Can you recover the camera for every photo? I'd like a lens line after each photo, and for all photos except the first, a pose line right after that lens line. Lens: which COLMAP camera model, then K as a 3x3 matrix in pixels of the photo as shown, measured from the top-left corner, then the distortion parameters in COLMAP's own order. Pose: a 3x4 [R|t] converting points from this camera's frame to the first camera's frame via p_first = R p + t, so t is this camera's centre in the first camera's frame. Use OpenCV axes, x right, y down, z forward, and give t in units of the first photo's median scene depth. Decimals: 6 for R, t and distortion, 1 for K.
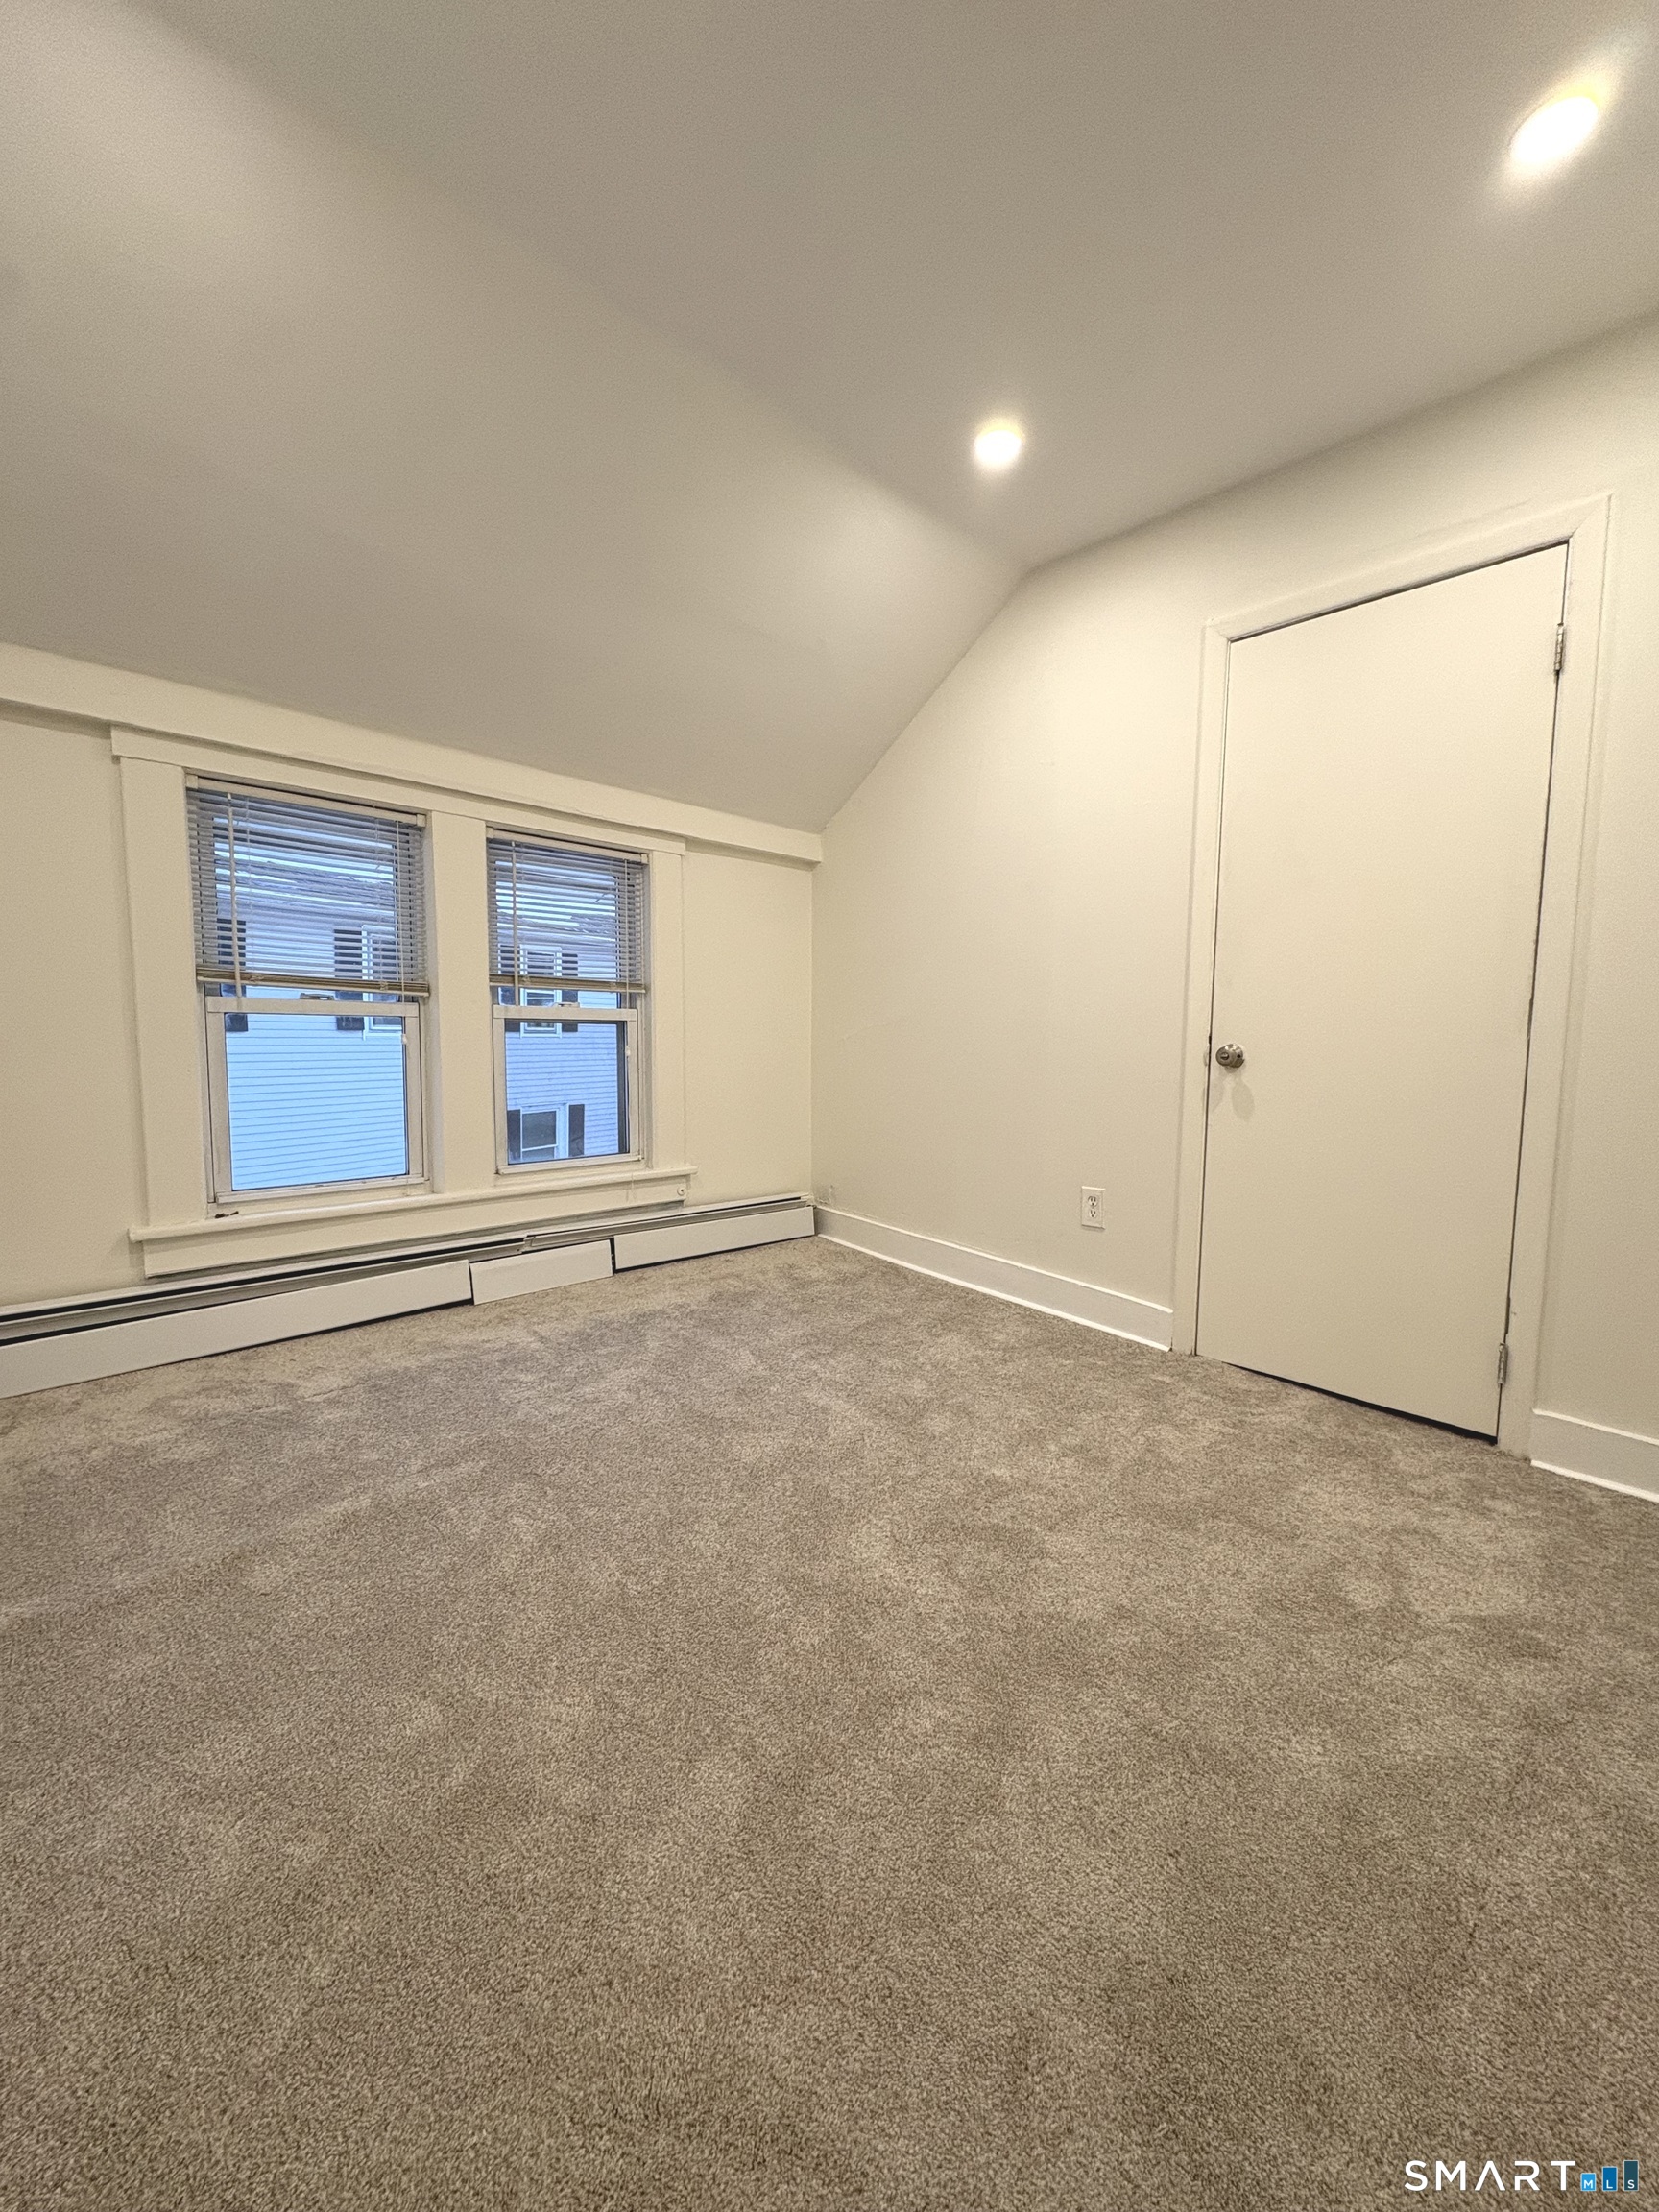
lens RADIAL K [[880.8, 0, 828.7], [0, 880.8, 1105.4], [0, 0, 1]] dist [-0.003648, 0.000922]
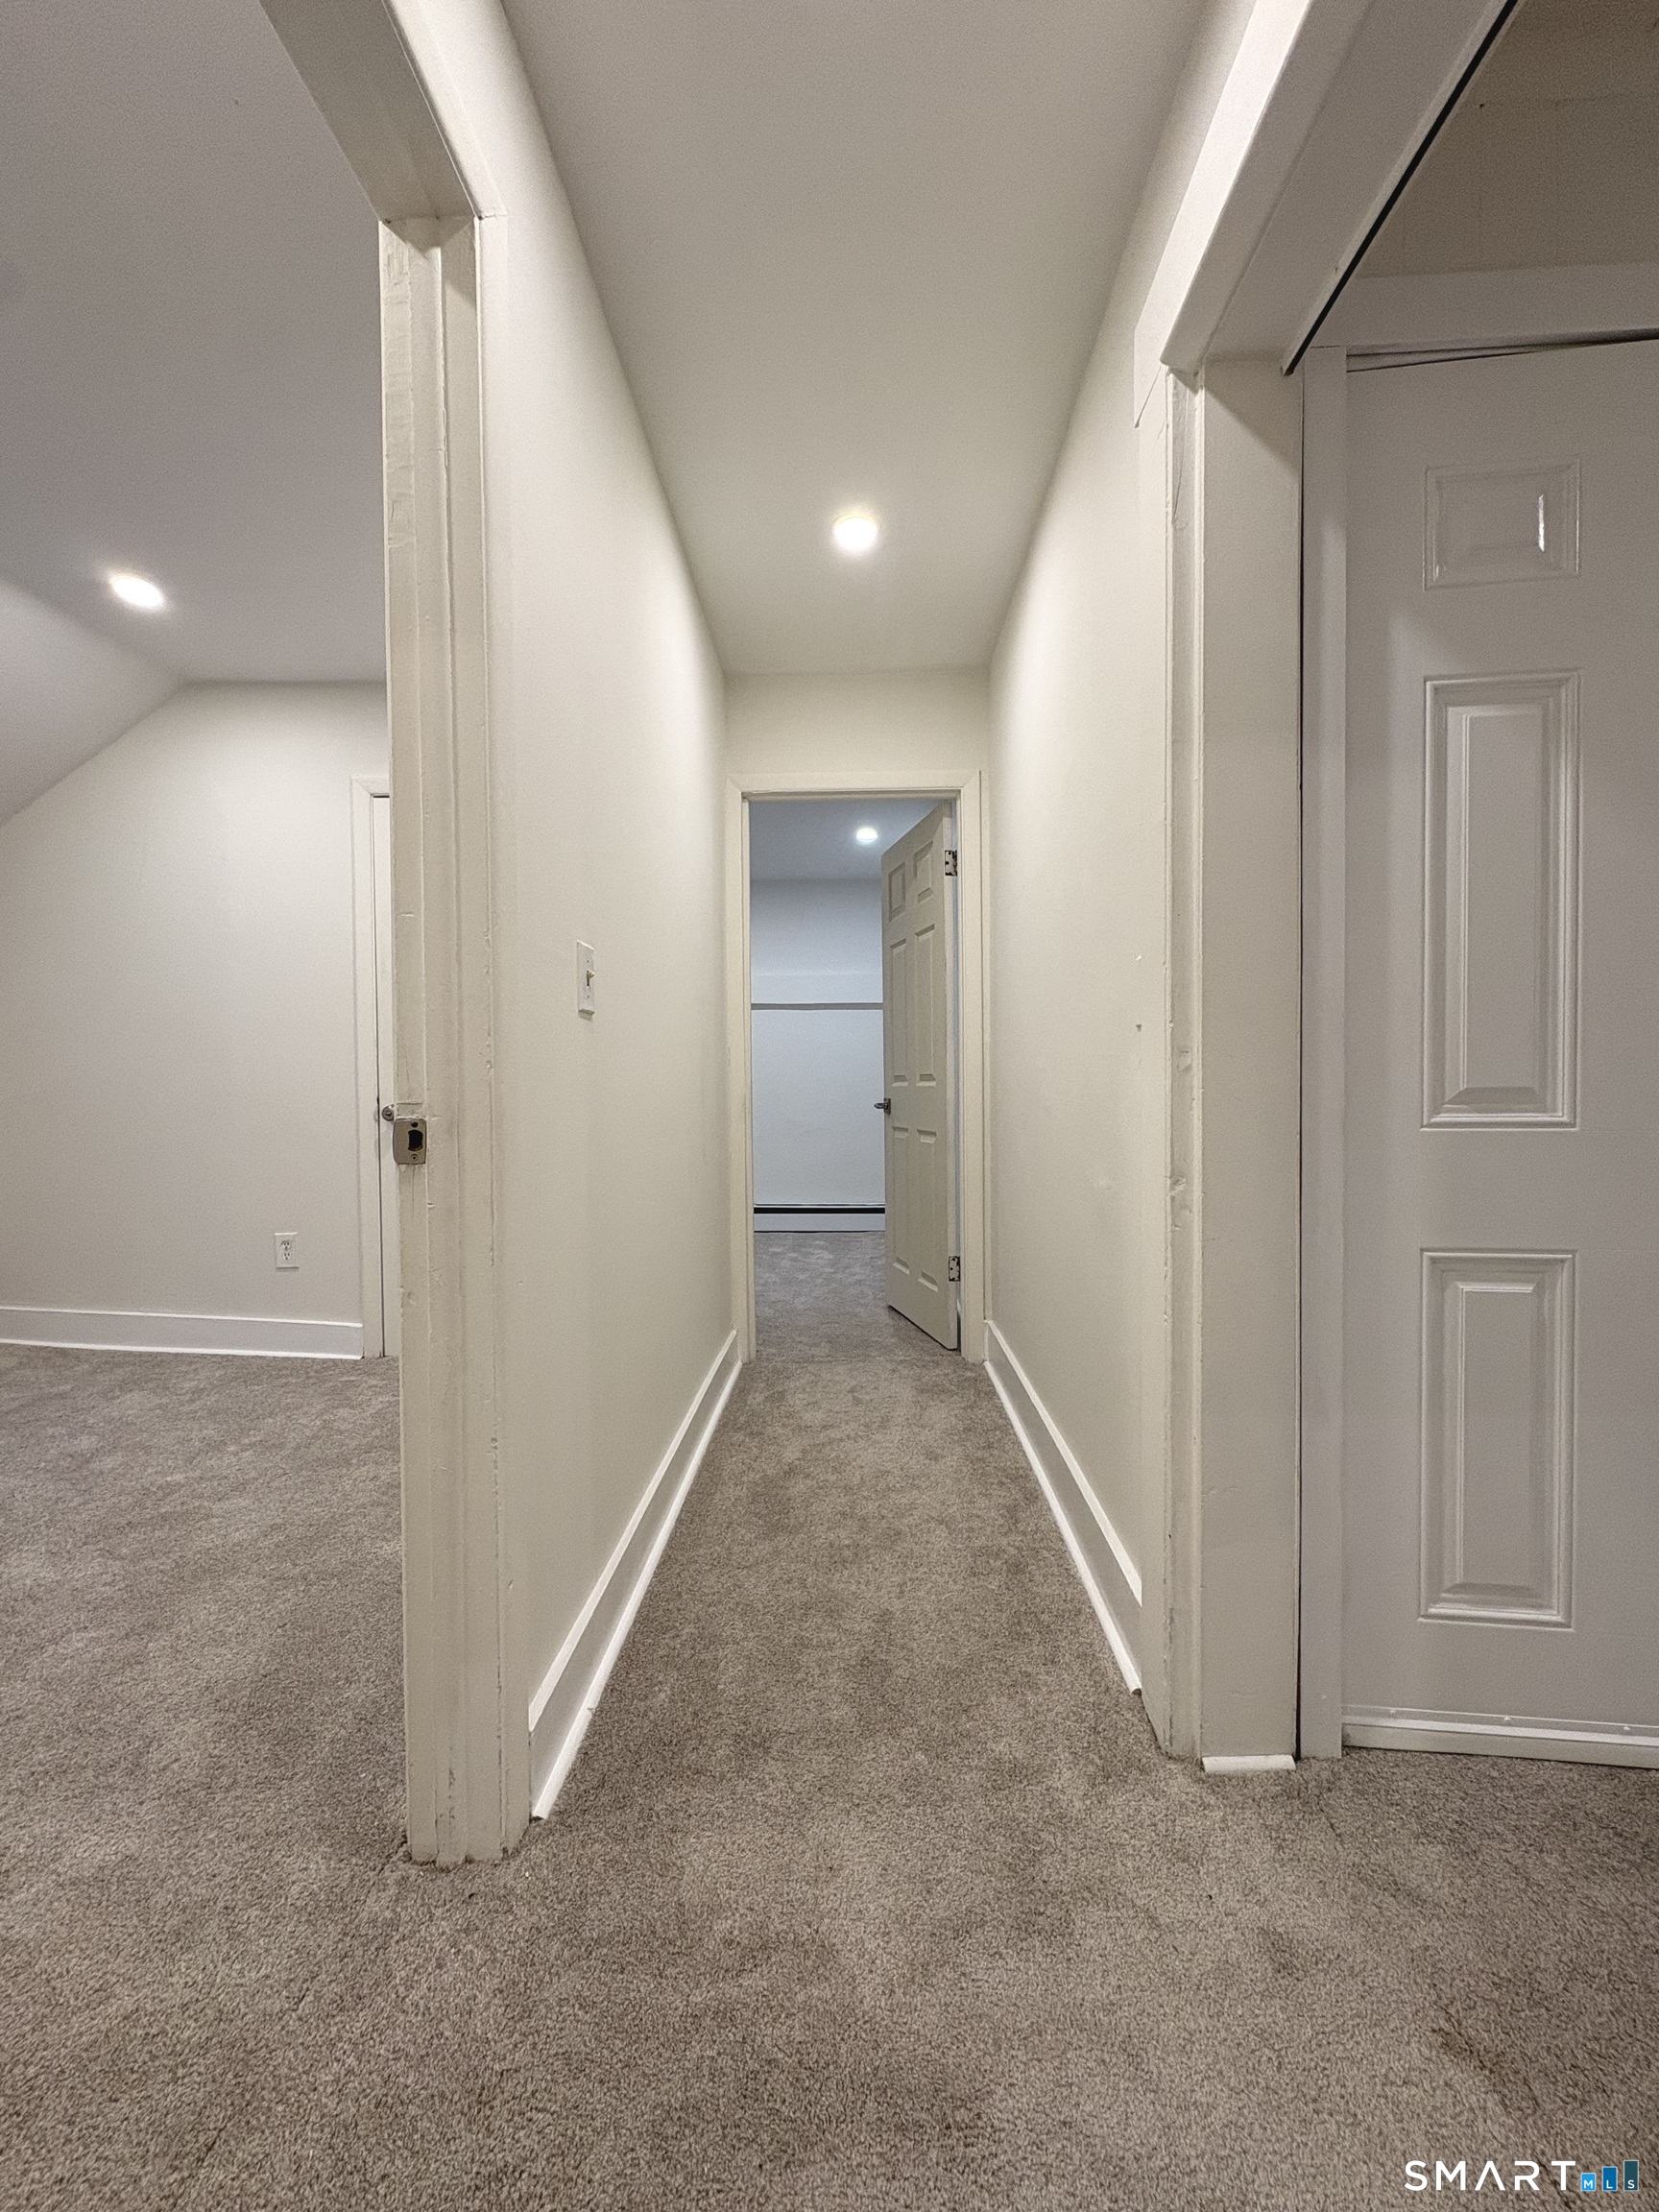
lens RADIAL K [[880.8, 0, 837.4], [0, 880.8, 1101.4], [0, 0, 1]] dist [-0.003648, 0.000922]
pose [[0.706469, -0.031744, 0.707031, 0.007248], [0.081939, 0.995944, -0.037157, 0.029522], [-0.702984, 0.084184, 0.706205, -0.388062]]
